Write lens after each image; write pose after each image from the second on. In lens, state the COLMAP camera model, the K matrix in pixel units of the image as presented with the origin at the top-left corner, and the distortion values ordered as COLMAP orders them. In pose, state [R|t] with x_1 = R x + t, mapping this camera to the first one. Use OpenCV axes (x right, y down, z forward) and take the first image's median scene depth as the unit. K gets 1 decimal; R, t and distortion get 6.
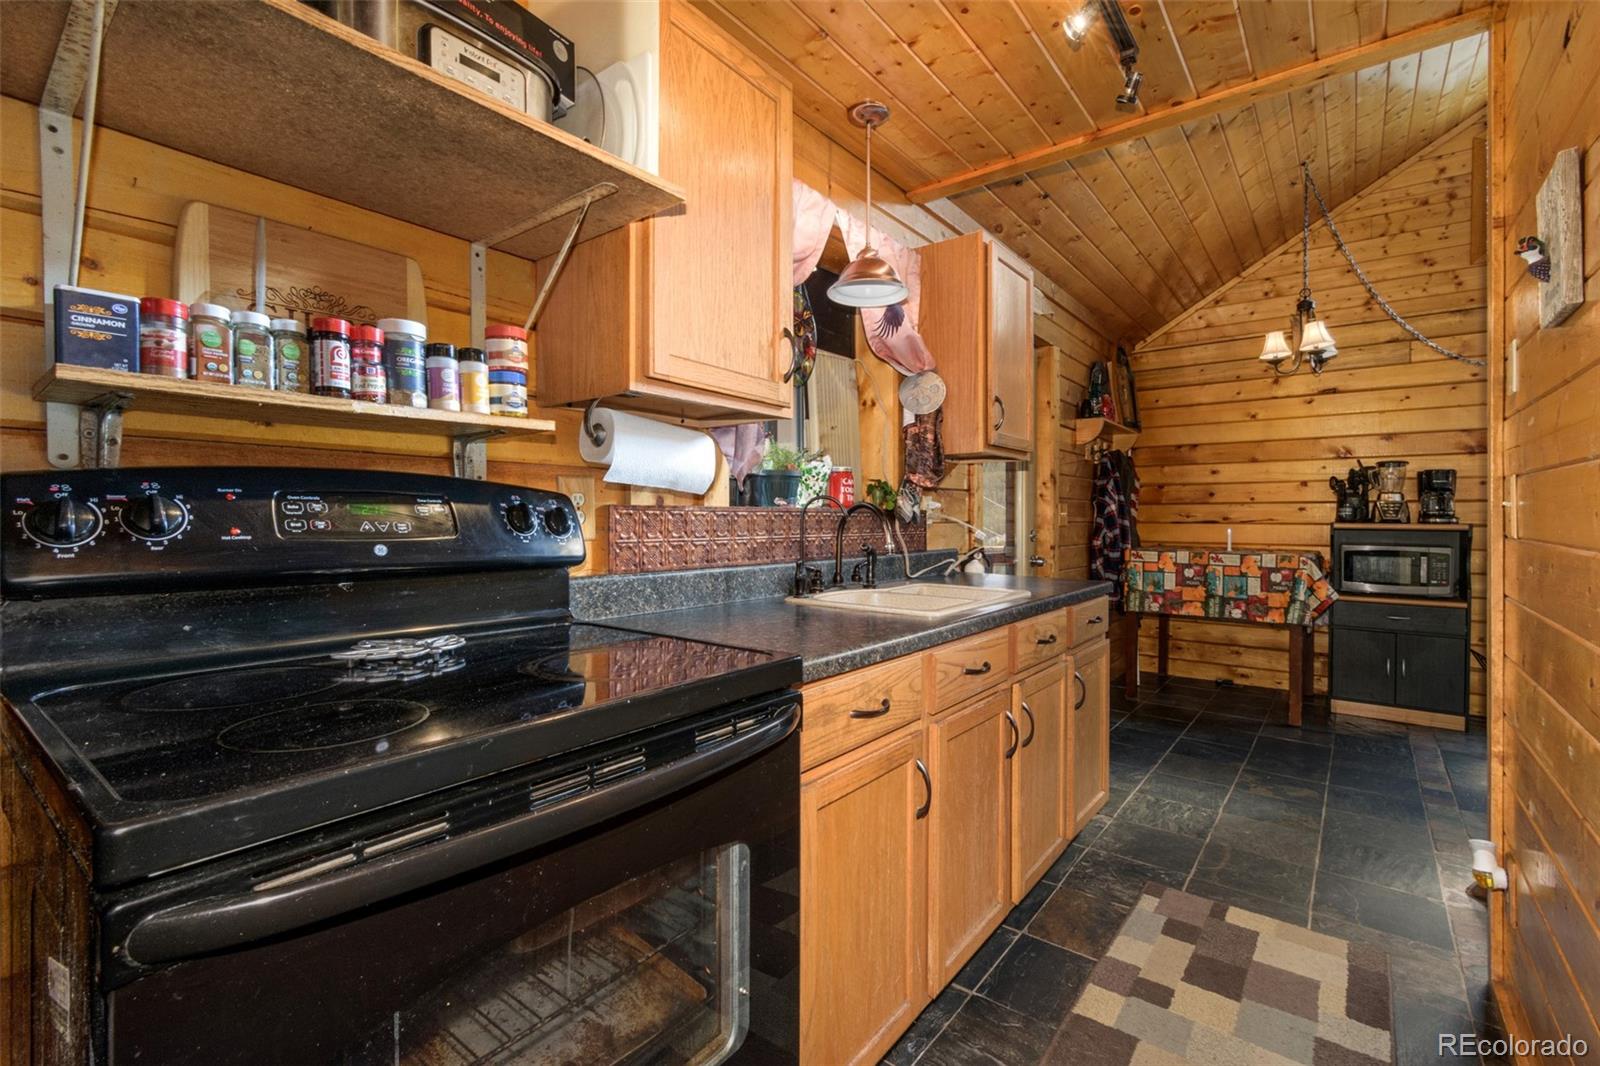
lens RADIAL K [[722.4, 0, 793.8], [0, 722.4, 521.2], [0, 0, 1]] dist [0.003197, -0.000028]
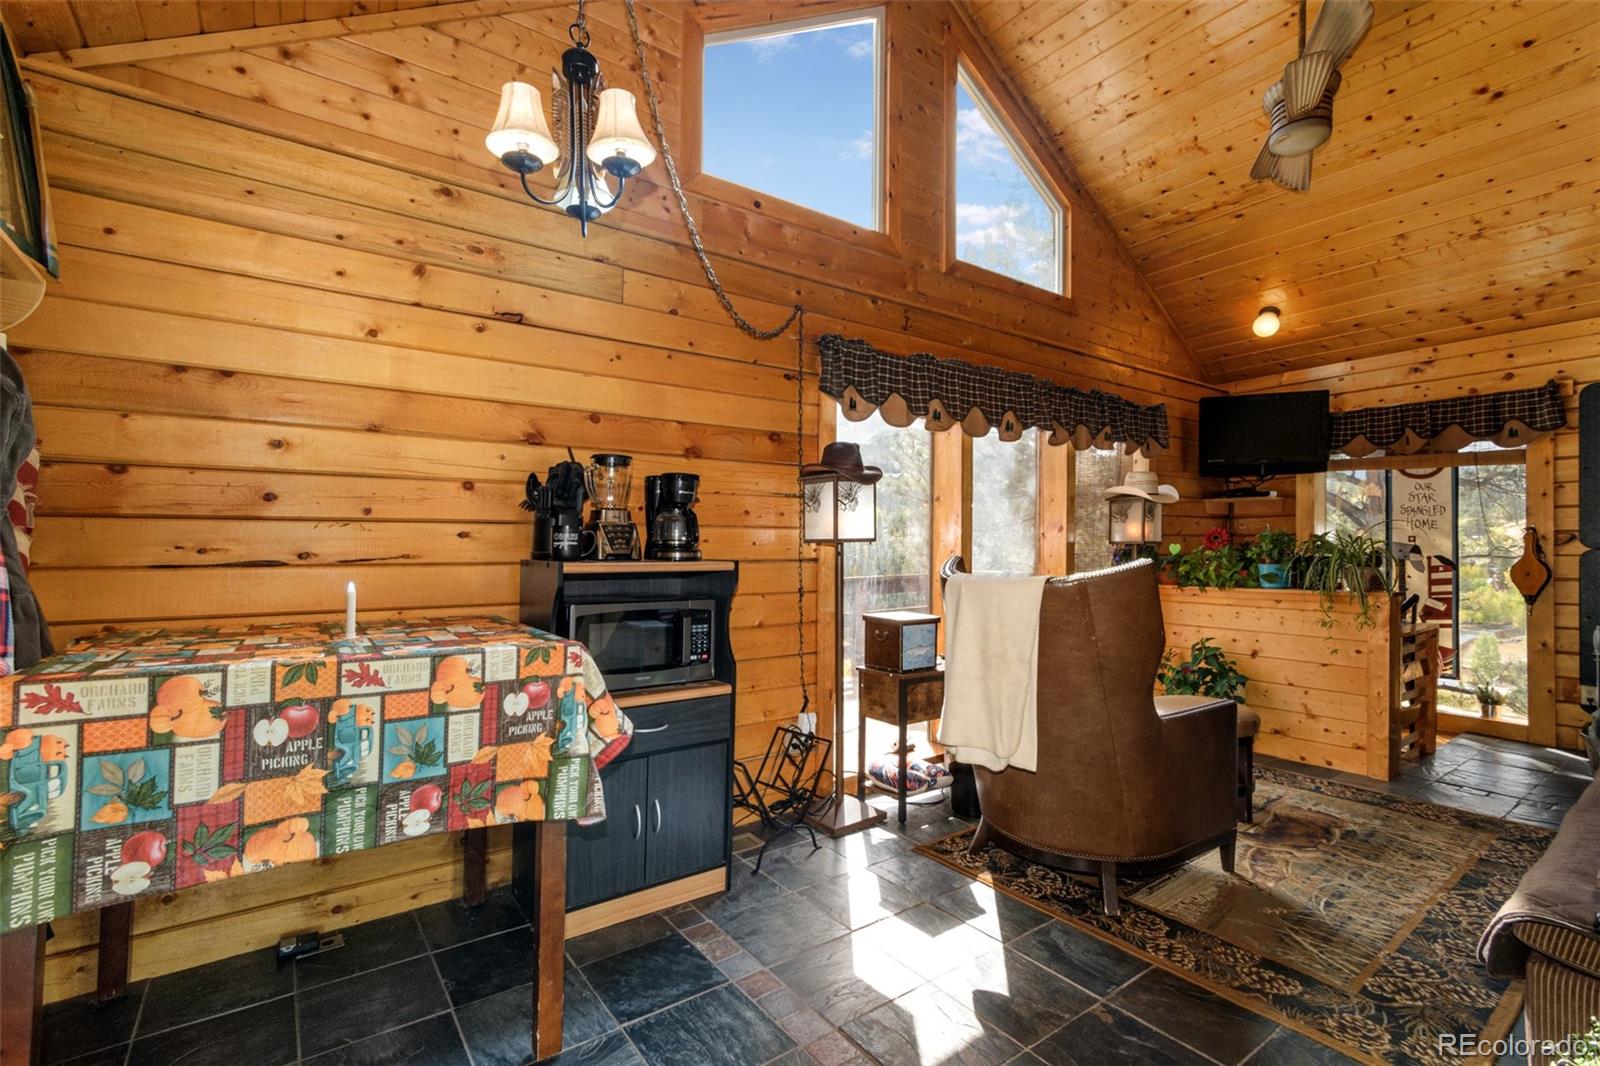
lens RADIAL K [[722.4, 0, 815.6], [0, 722.4, 529.4], [0, 0, 1]] dist [0.003197, -0.000028]
pose [[0.272296, 0.021644, 0.961970, 0.308195], [0.007342, 0.999671, -0.024571, -0.006842], [-0.962186, 0.013753, 0.272047, 0.687415]]
